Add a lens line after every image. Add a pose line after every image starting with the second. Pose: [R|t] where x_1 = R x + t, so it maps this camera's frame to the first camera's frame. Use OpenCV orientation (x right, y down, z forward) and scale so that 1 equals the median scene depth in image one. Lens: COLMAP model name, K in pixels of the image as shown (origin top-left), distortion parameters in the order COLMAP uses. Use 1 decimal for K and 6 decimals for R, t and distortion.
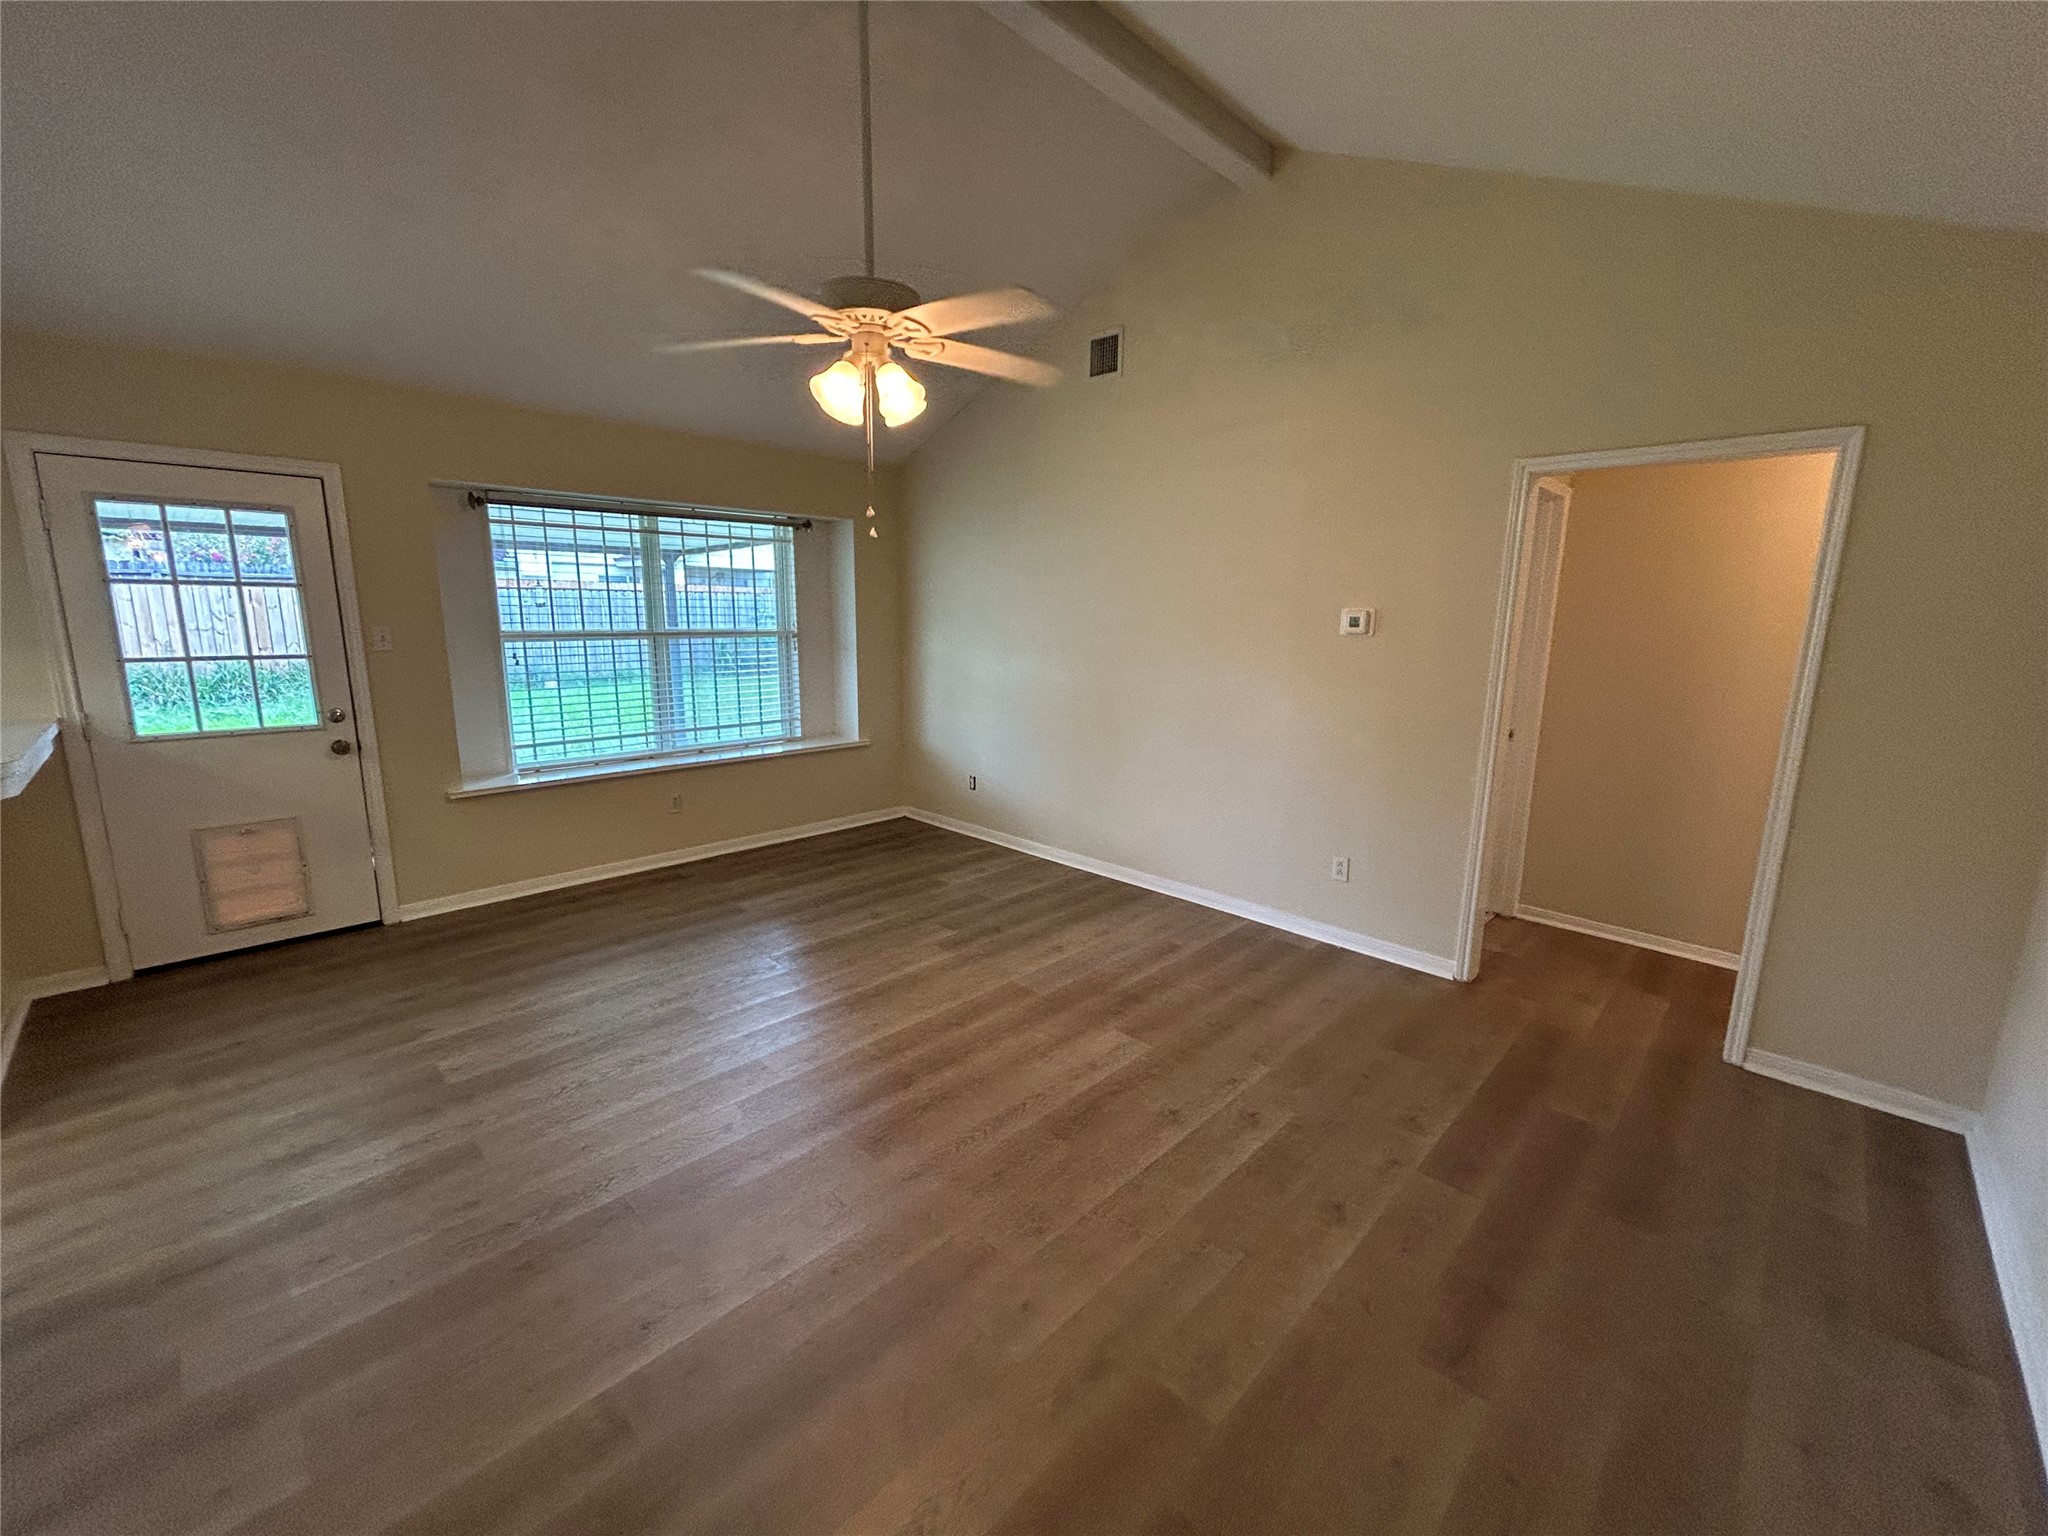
lens RADIAL K [[829.7, 0, 1023.5], [0, 829.7, 752.5], [0, 0, 1]] dist [0.001442, 0.000991]
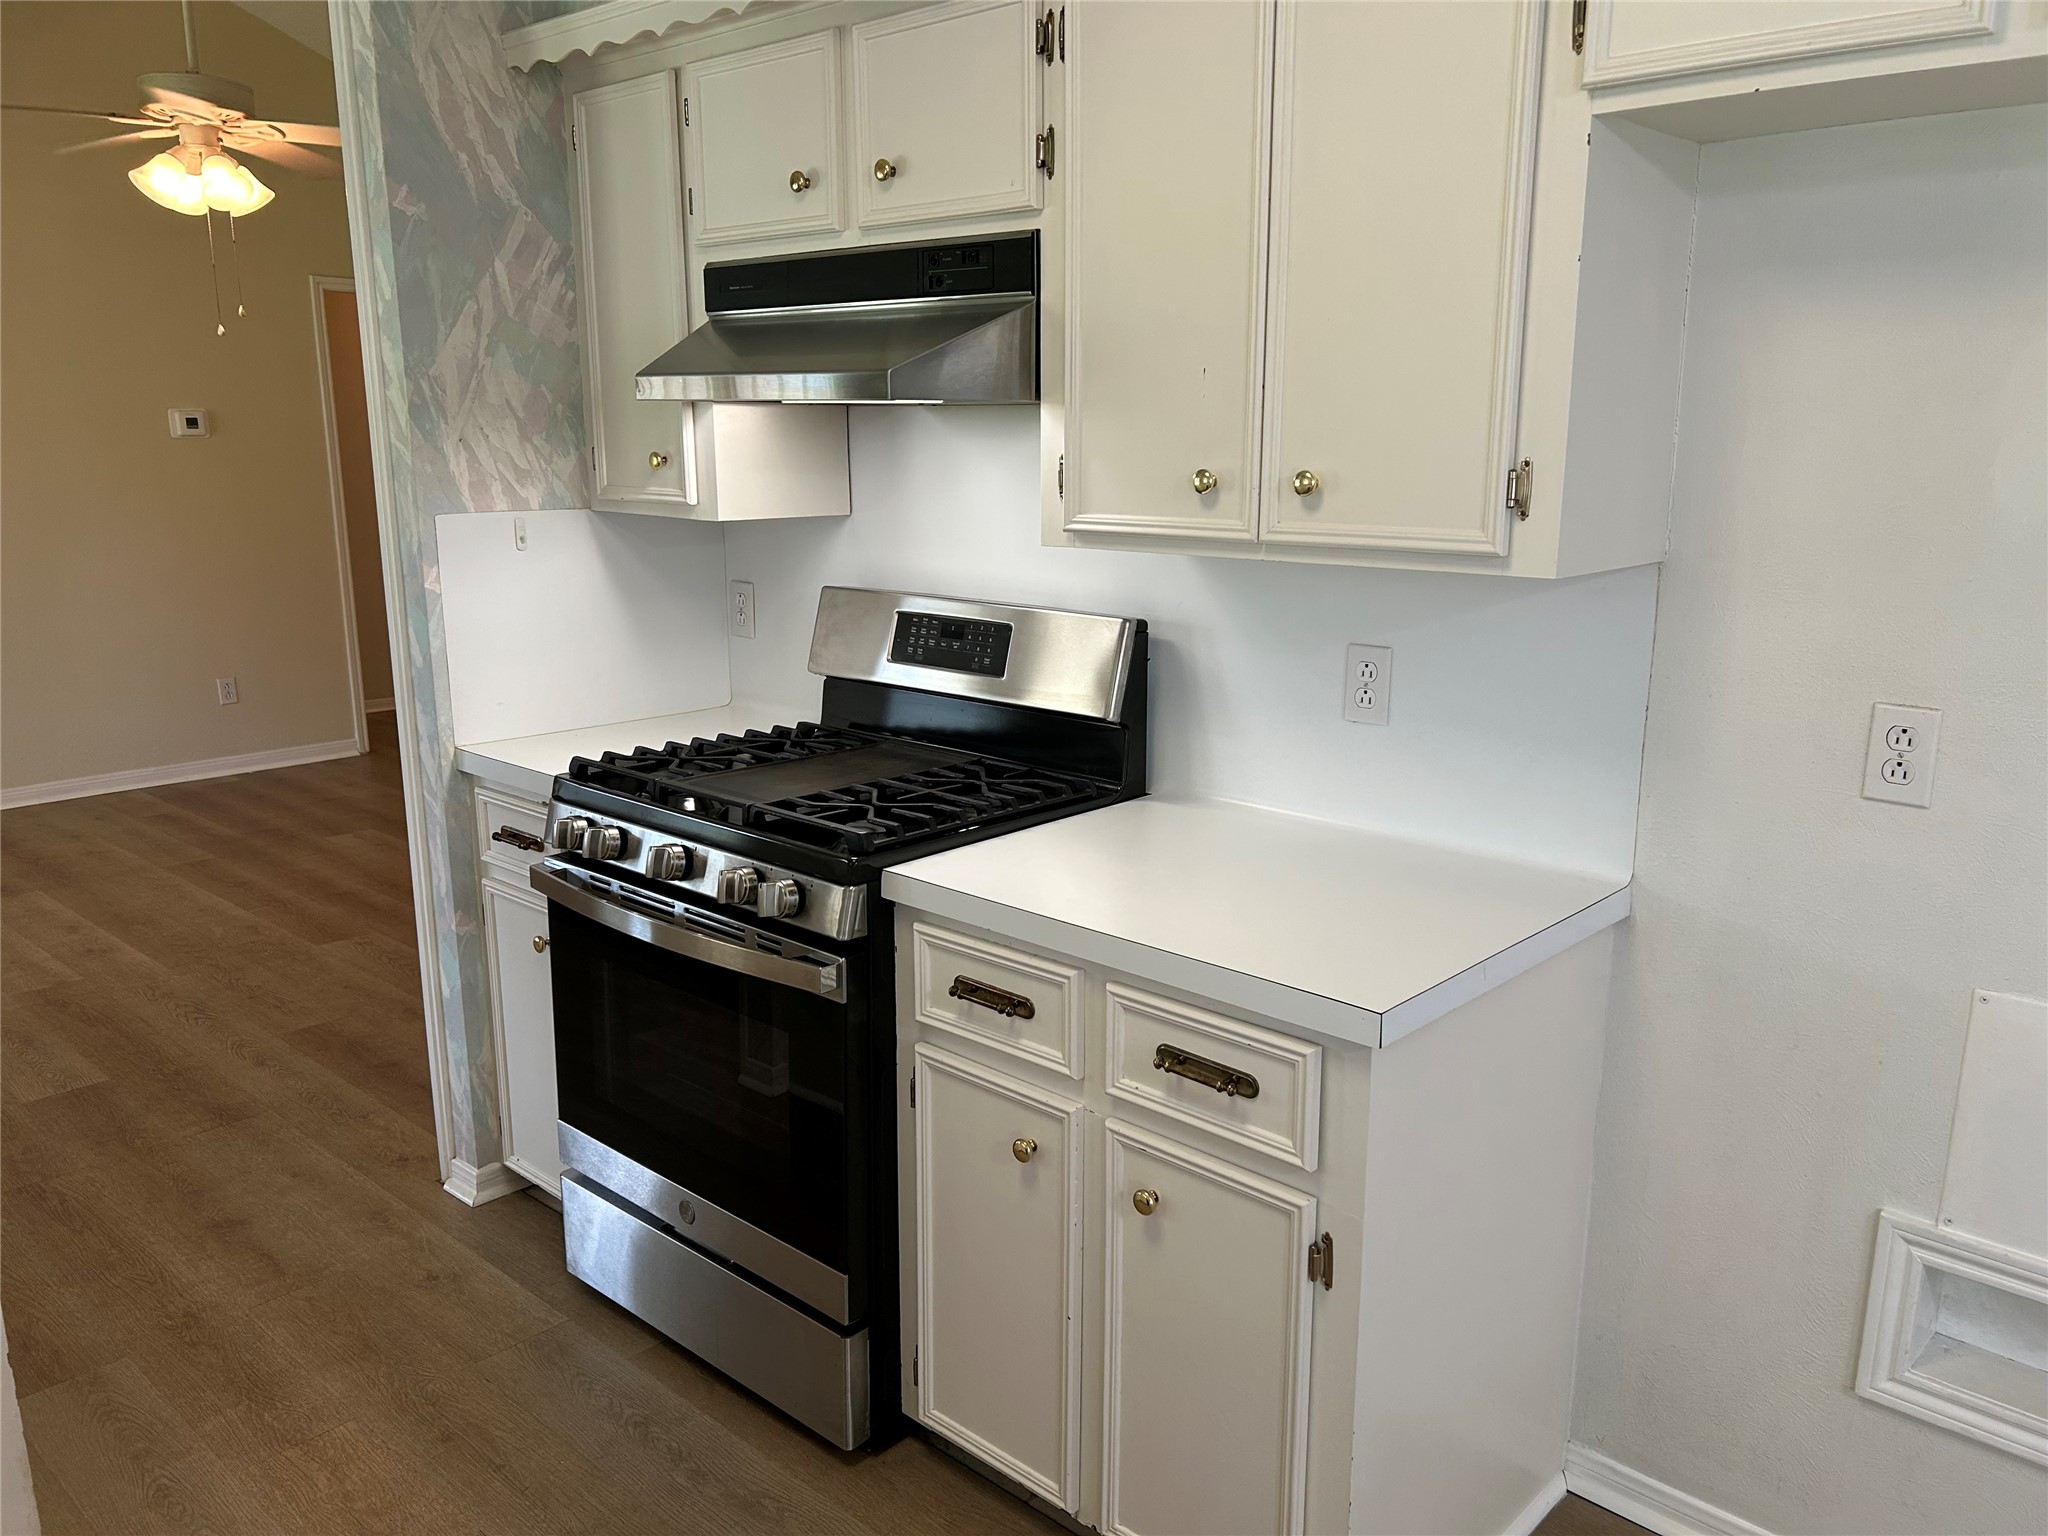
lens RADIAL K [[1550.6, 0, 1018.2], [0, 1550.6, 781.6], [0, 0, 1]] dist [0.046983, -0.010130]
pose [[-0.023892, -0.233778, 0.971996, -1.385090], [0.177077, 0.955911, 0.234262, -0.018575], [-0.983907, 0.177715, 0.018558, 0.108458]]
